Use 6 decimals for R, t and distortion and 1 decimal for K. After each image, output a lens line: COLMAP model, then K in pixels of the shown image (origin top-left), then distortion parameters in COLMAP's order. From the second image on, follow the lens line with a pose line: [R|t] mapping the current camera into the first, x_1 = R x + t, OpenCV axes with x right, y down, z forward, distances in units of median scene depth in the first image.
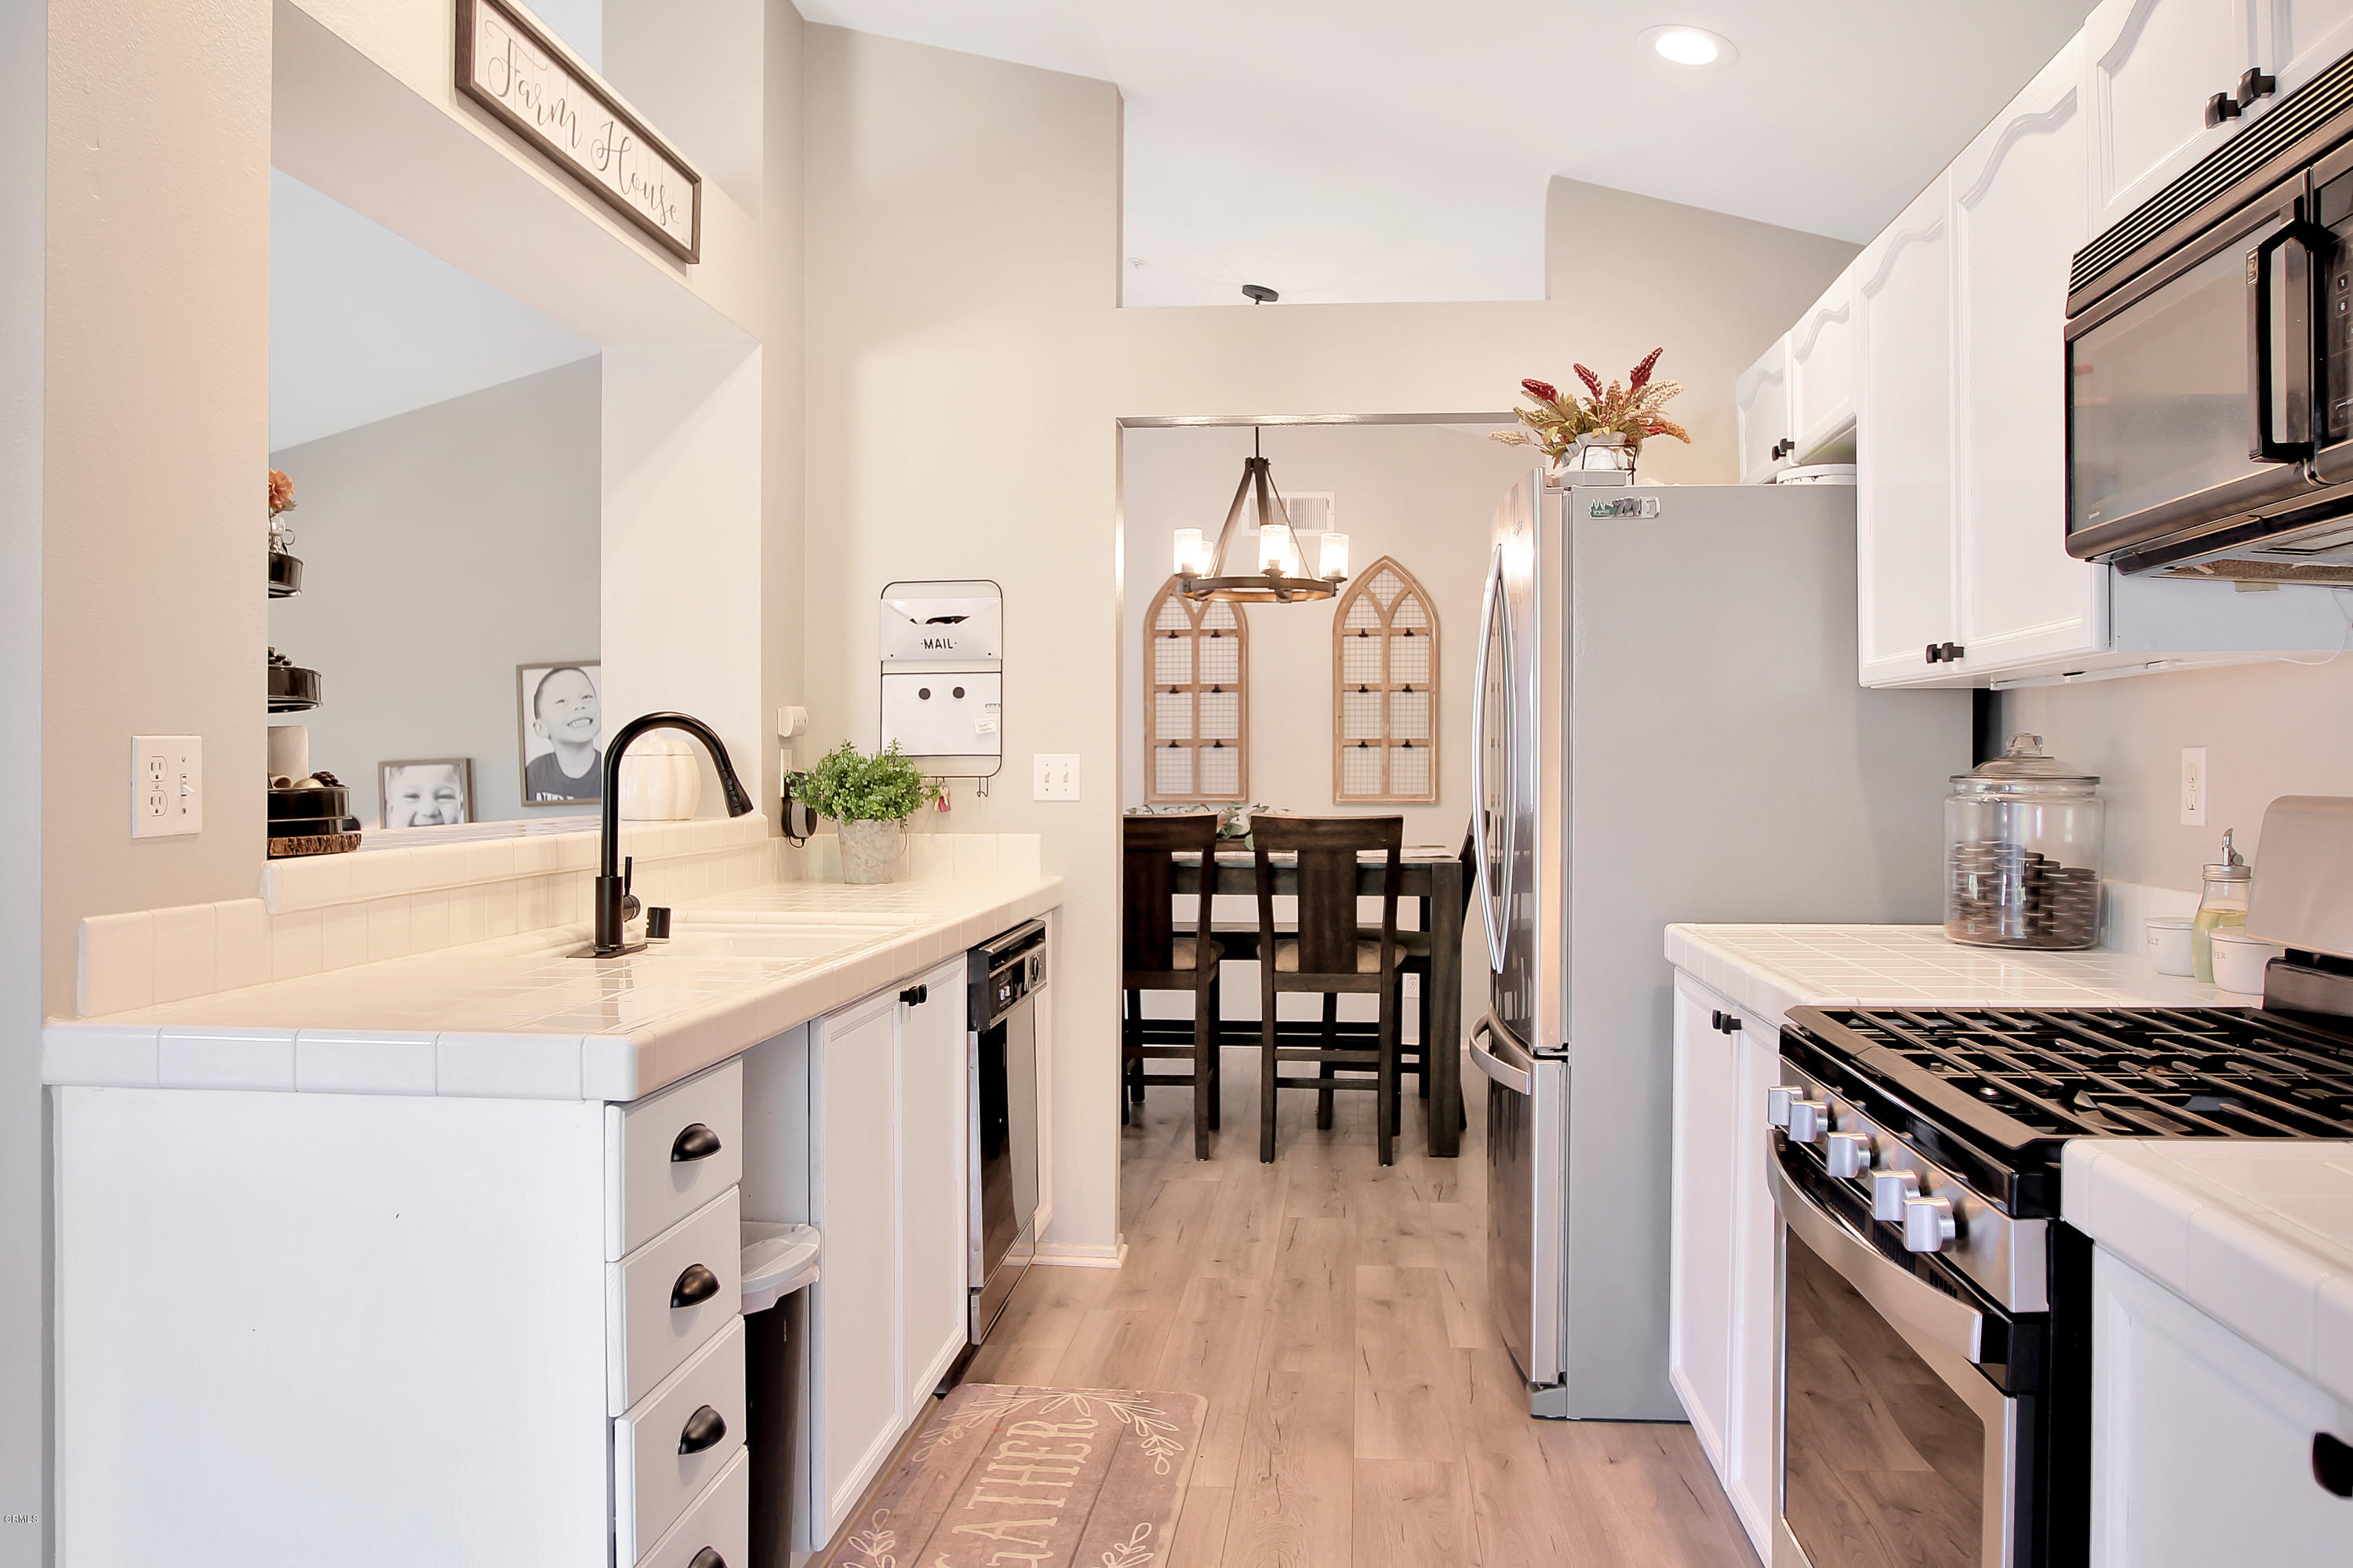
lens RADIAL K [[1691.1, 0, 1177.5], [0, 1691.1, 792.1], [0, 0, 1]] dist [-0.041118, -0.008703]
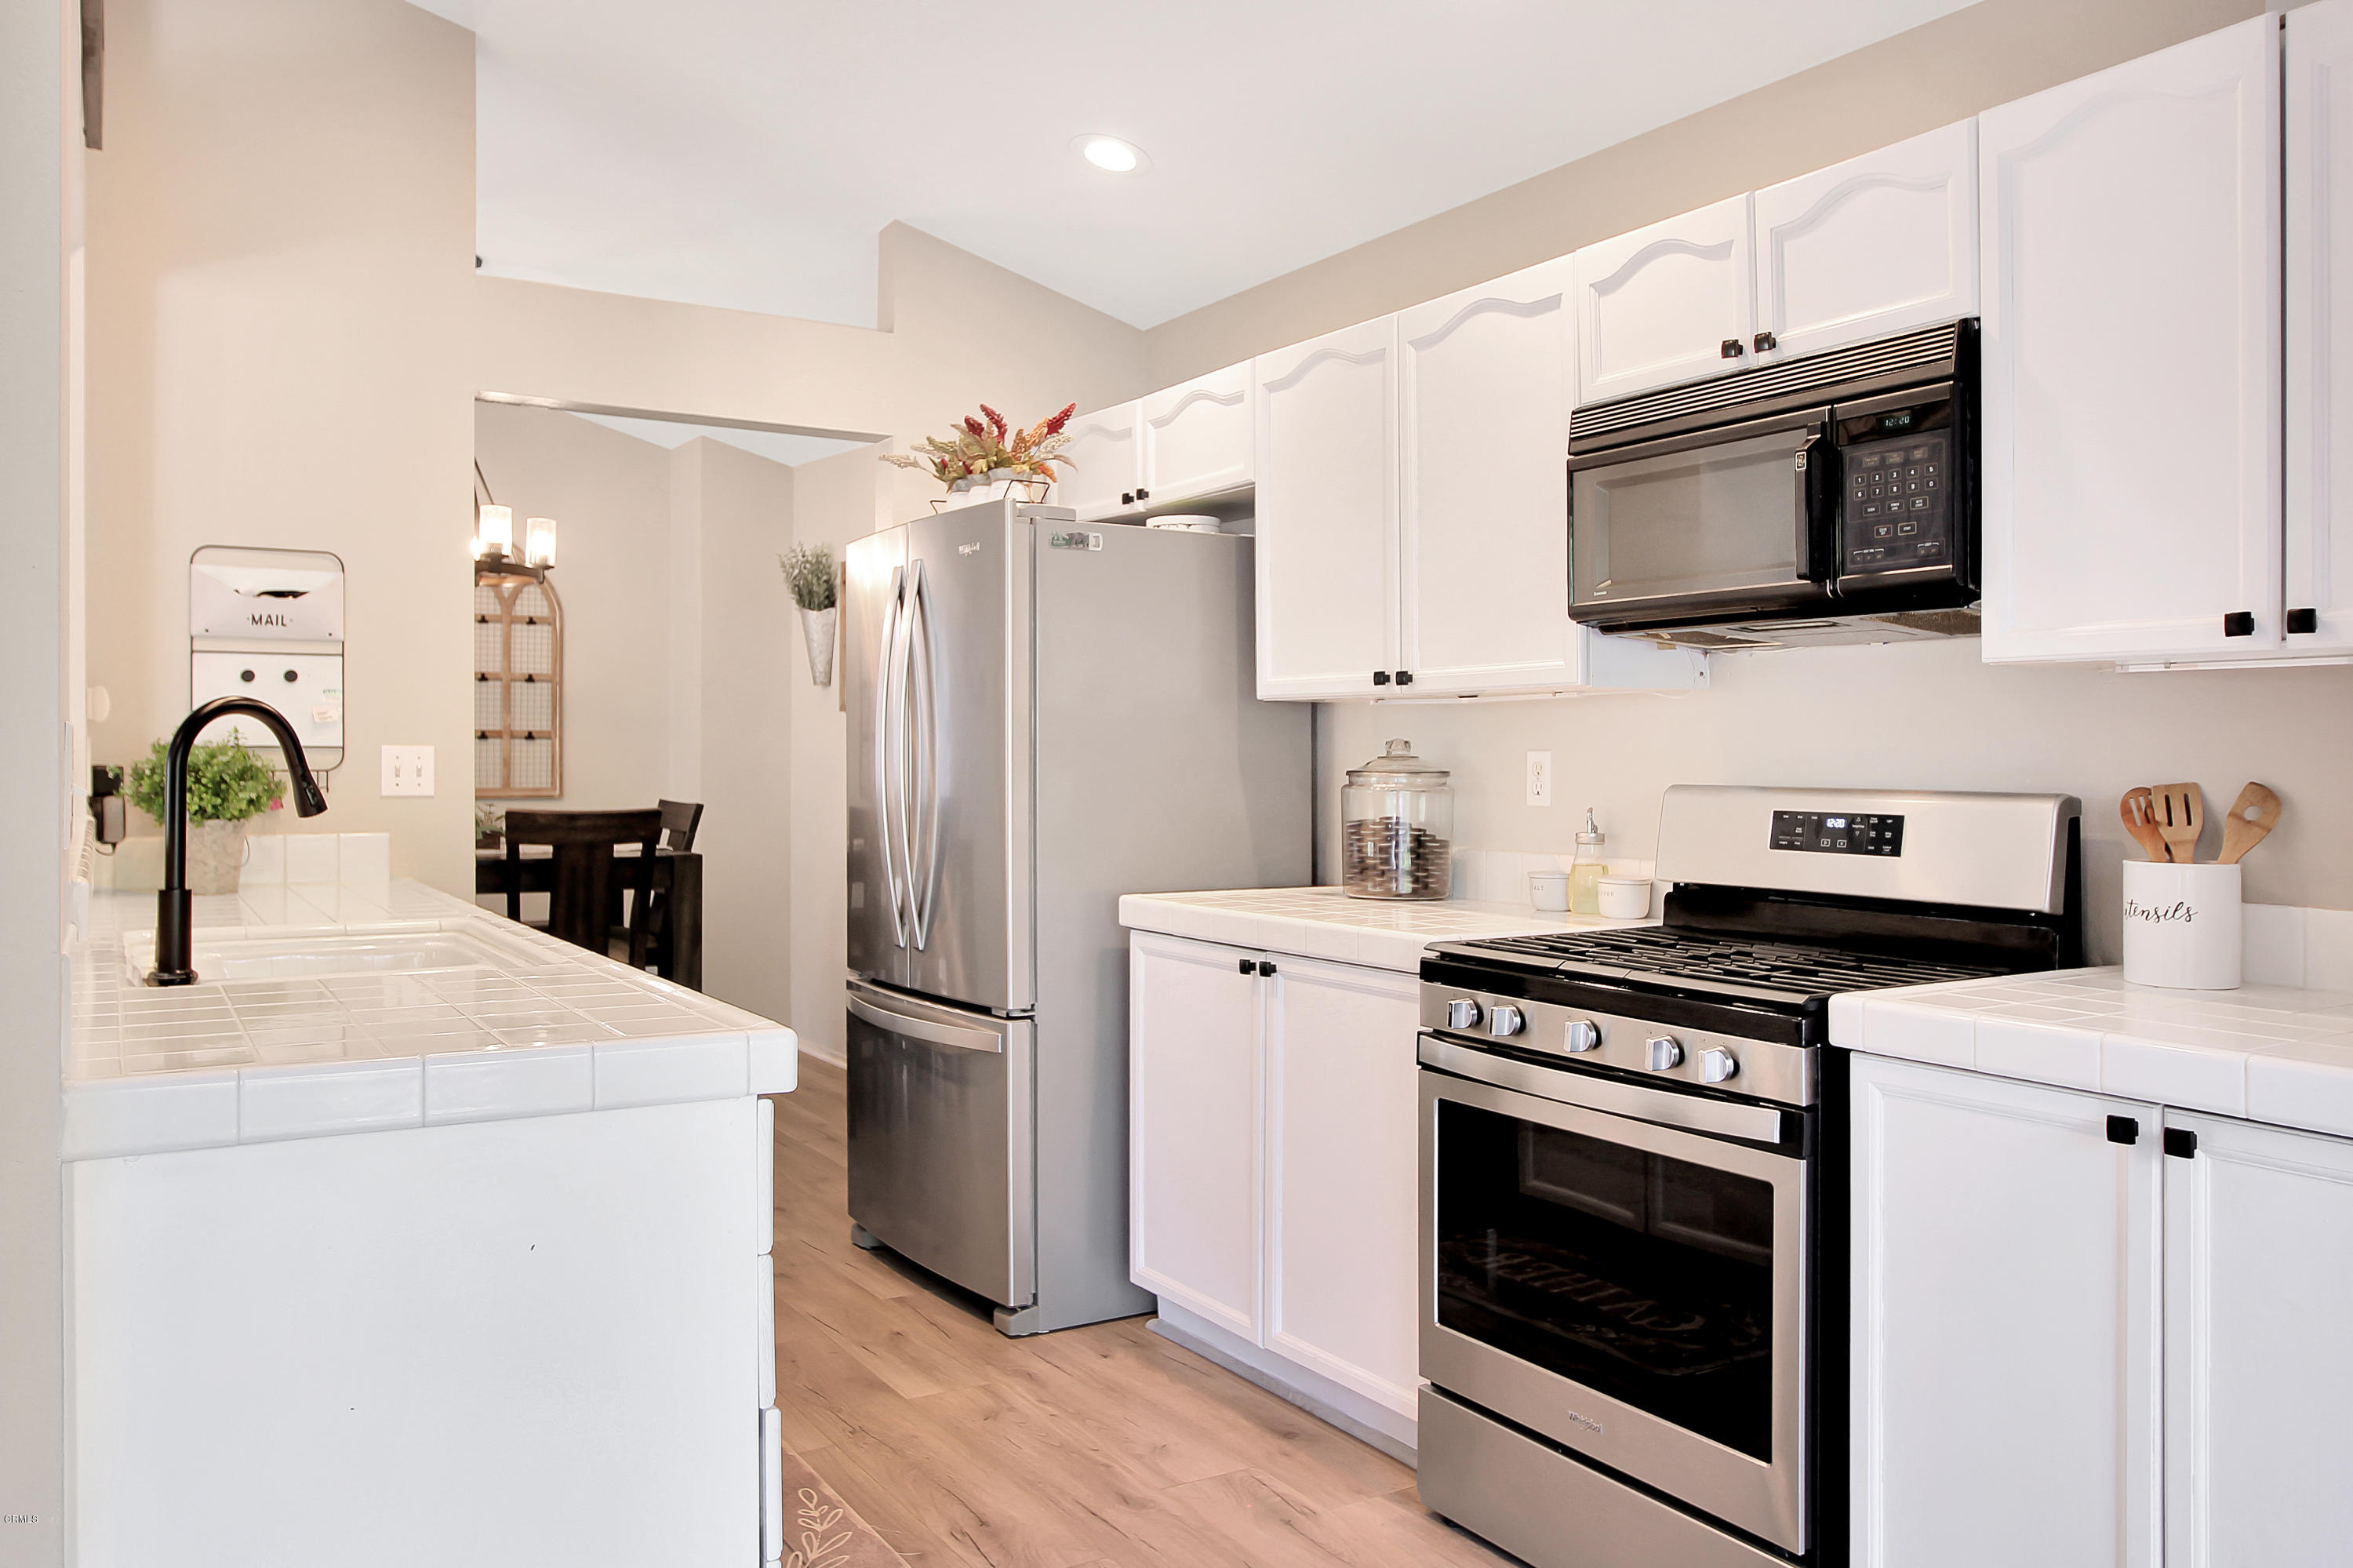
lens RADIAL K [[1691.1, 0, 1178.8], [0, 1691.1, 769.4], [0, 0, 1]] dist [-0.041118, -0.008703]
pose [[0.803446, 0.000553, 0.595378, -0.372052], [0.004490, 0.999966, -0.006988, -0.001927], [-0.595361, 0.008288, 0.803415, 0.018850]]
